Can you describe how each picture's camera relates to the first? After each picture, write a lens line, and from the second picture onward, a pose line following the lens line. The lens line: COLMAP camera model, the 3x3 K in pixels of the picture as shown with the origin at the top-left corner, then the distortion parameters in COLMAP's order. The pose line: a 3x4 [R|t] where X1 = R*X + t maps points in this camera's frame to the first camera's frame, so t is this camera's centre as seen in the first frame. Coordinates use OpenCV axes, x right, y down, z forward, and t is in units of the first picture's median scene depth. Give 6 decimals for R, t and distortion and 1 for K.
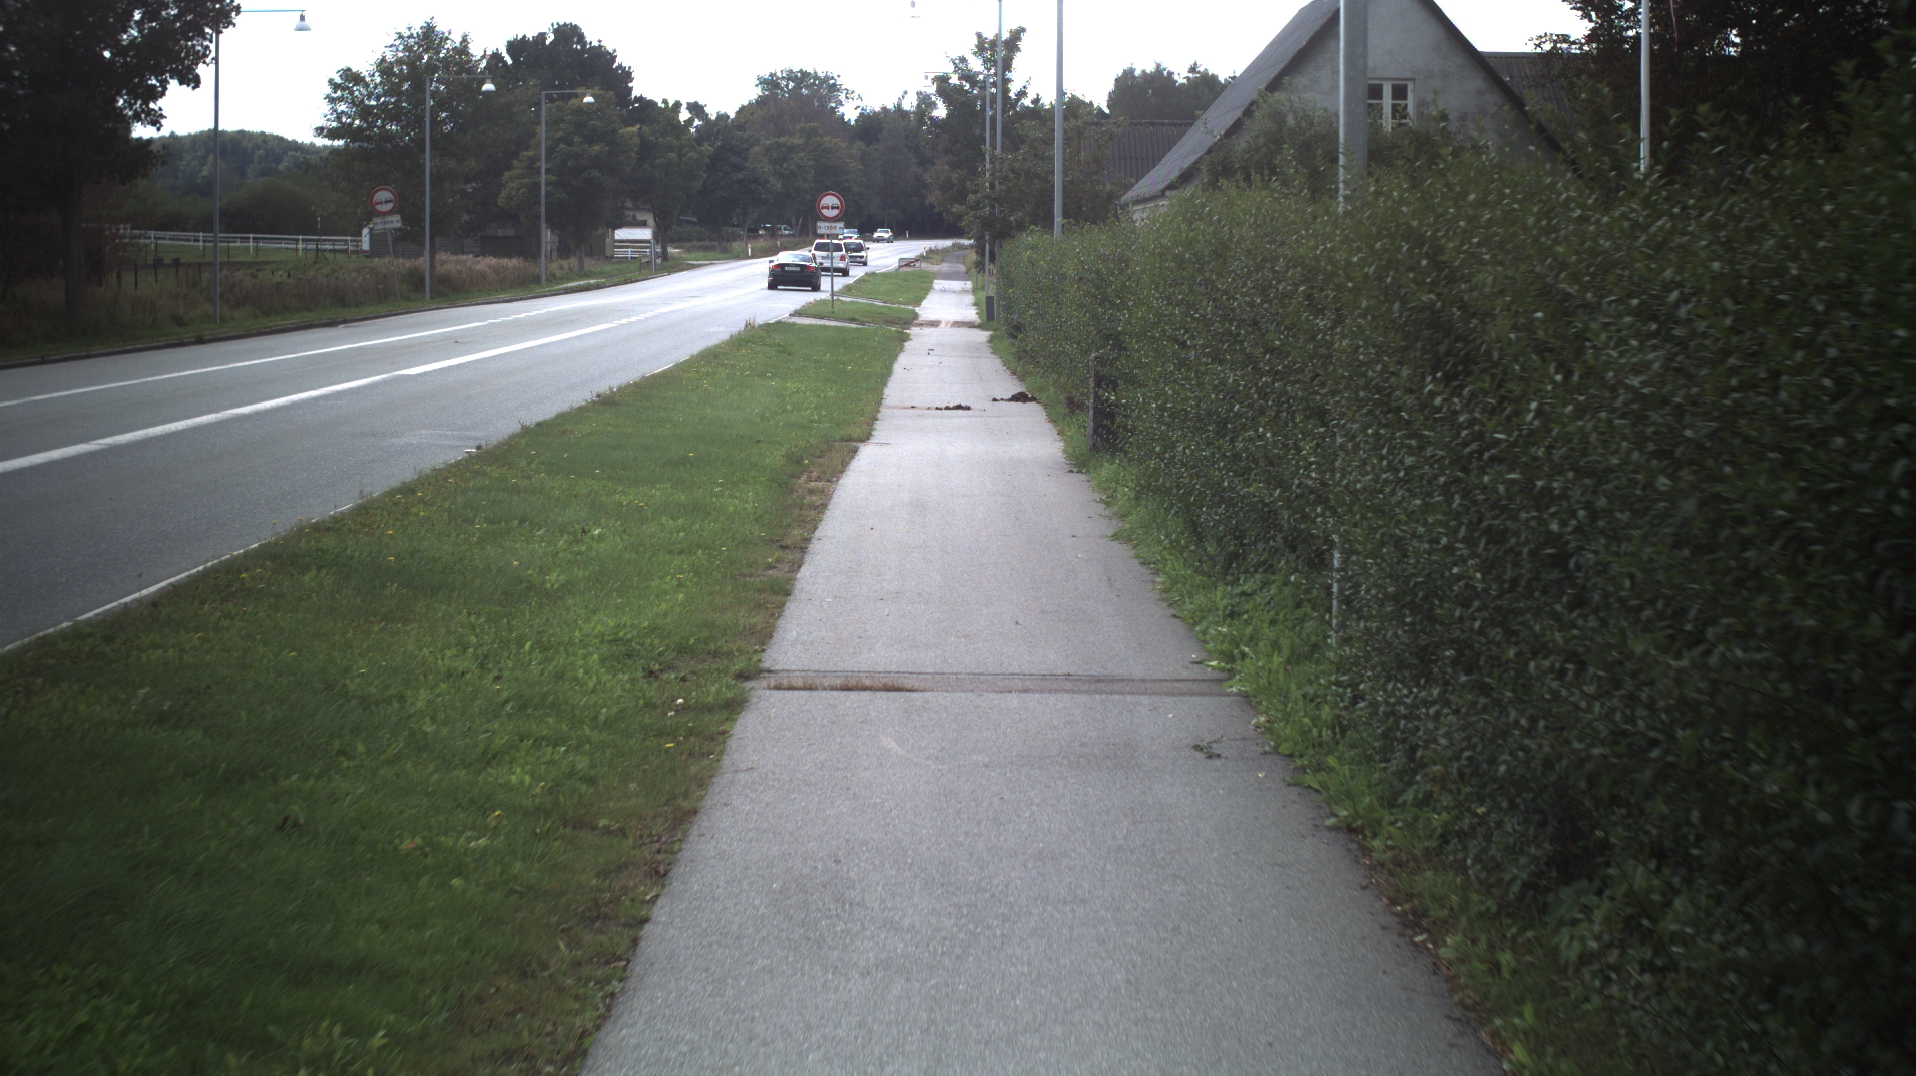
lens RADIAL K [[3874.1, 0, 958.0], [0, 3874.1, 538.0], [0, 0, 1]] dist [-0.227488, -0.131695]
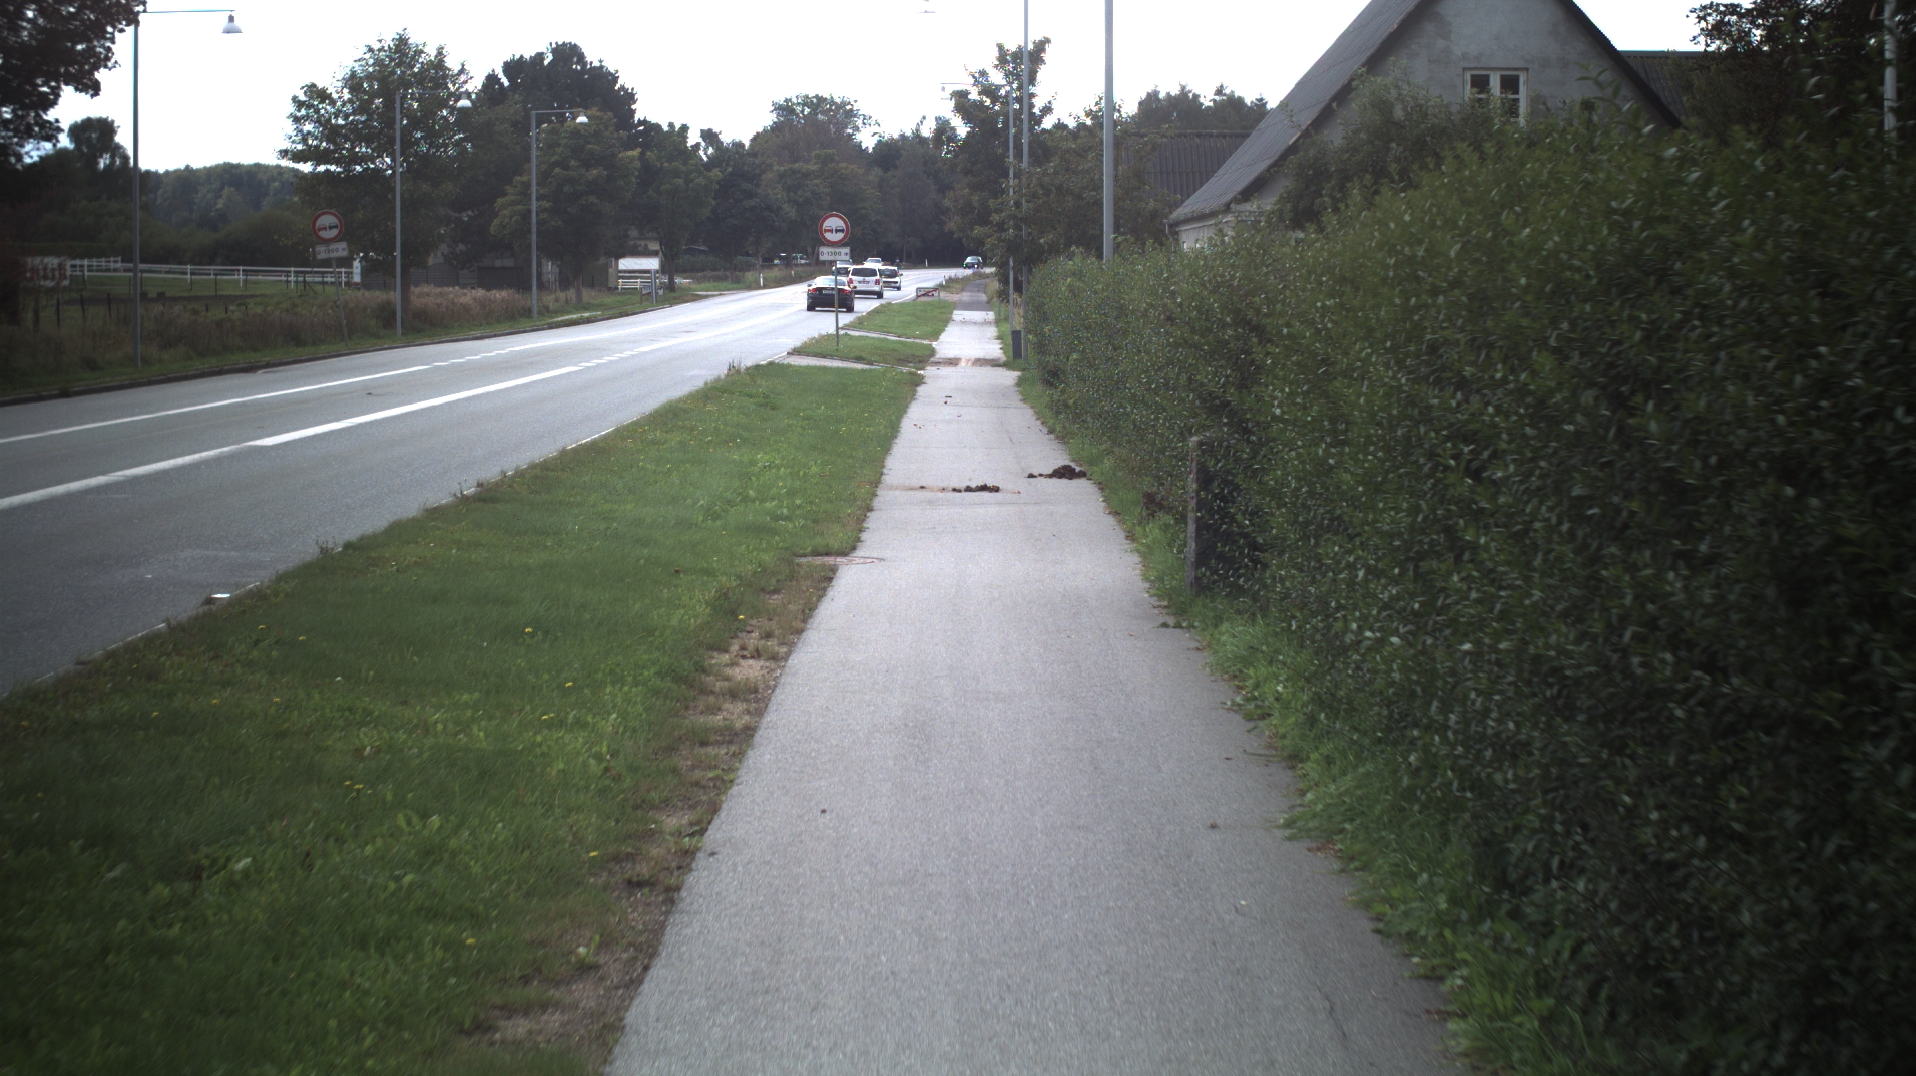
lens RADIAL K [[3874.1, 0, 958.0], [0, 3874.1, 538.0], [0, 0, 1]] dist [-0.227488, -0.131695]
pose [[0.999965, -0.006108, -0.005719, -0.000147], [0.006066, 0.999954, -0.007438, -0.005293], [0.005764, 0.007403, 0.999956, 0.072475]]
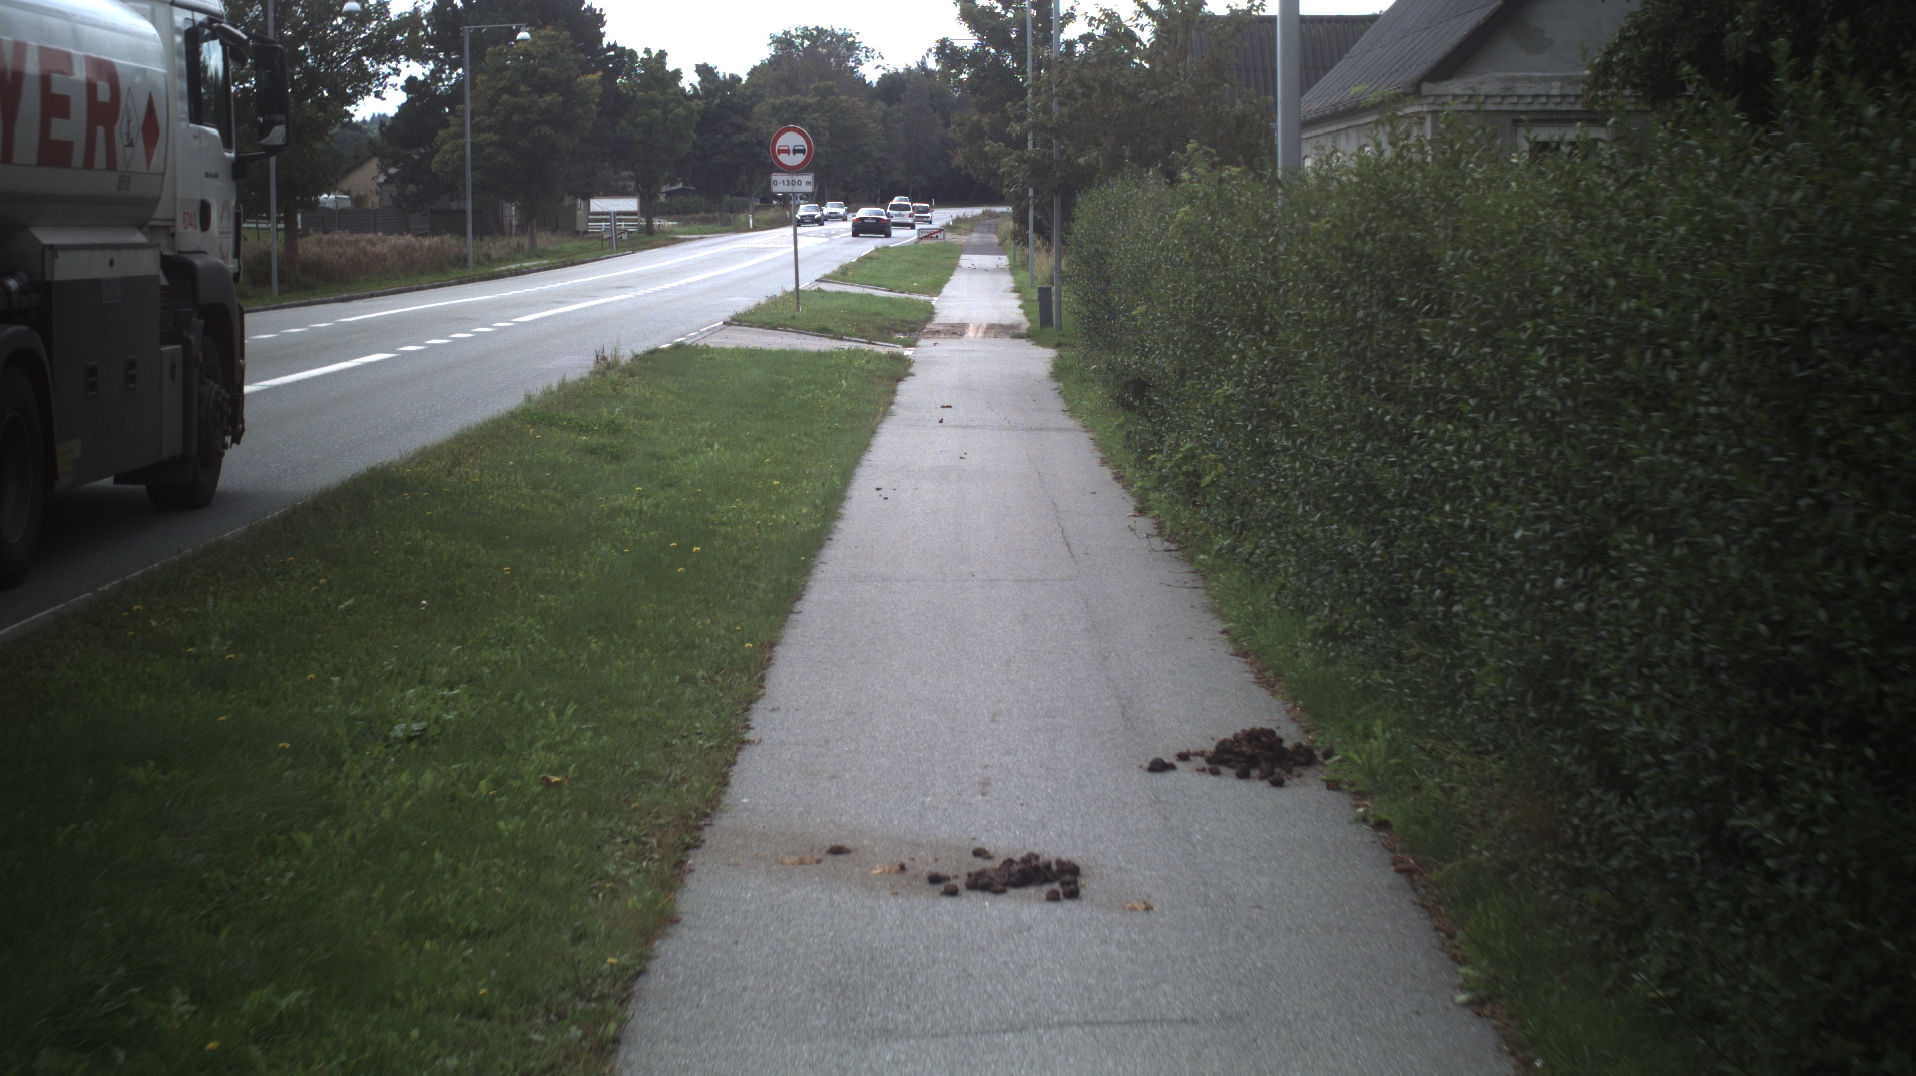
lens RADIAL K [[3874.1, 0, 958.0], [0, 3874.1, 538.0], [0, 0, 1]] dist [-0.227488, -0.131695]
pose [[0.999856, -0.014419, -0.008975, -0.000474], [0.014490, 0.999864, 0.007847, -0.015793], [0.008860, -0.007976, 0.999929, 0.218074]]
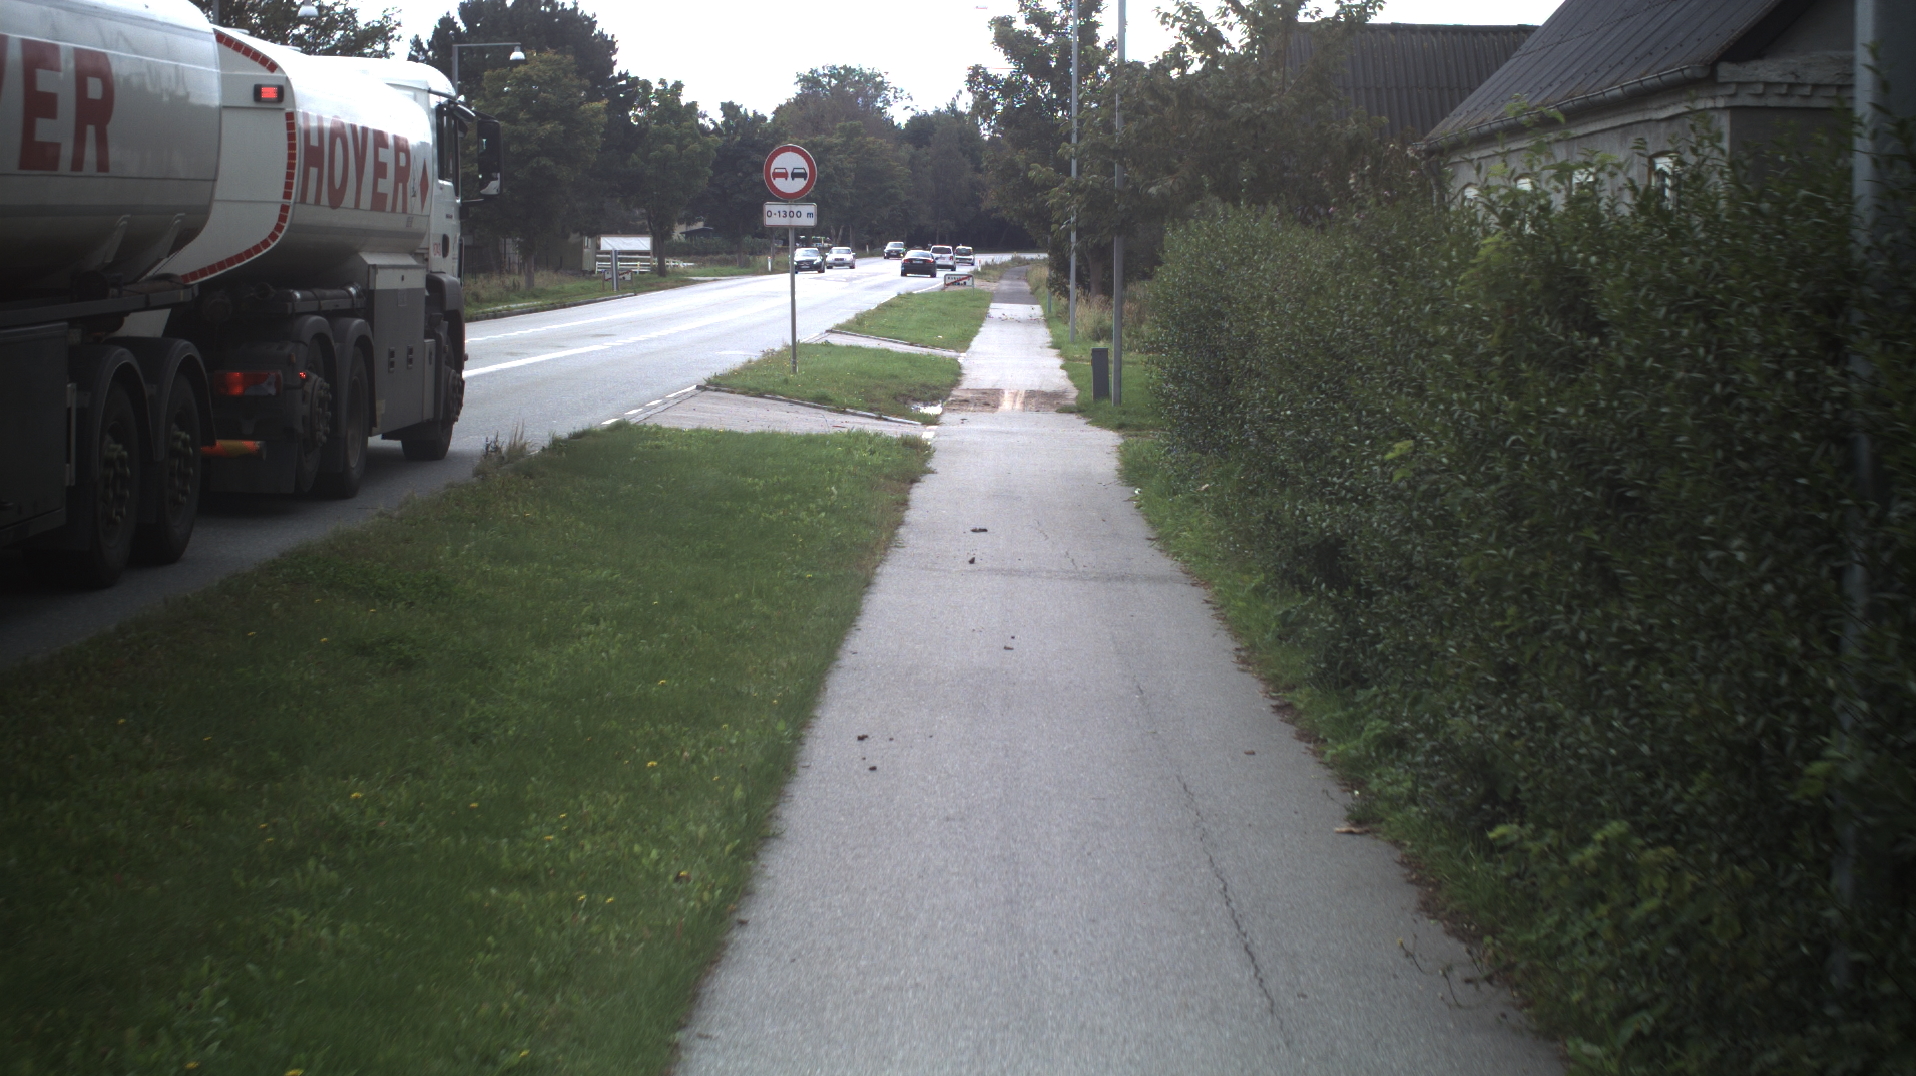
lens RADIAL K [[3874.1, 0, 958.0], [0, 3874.1, 538.0], [0, 0, 1]] dist [-0.227488, -0.131695]
pose [[0.999889, 0.003568, -0.014491, -0.001715], [-0.003629, 0.999985, -0.004165, -0.020935], [0.014475, 0.004217, 0.999886, 0.290614]]
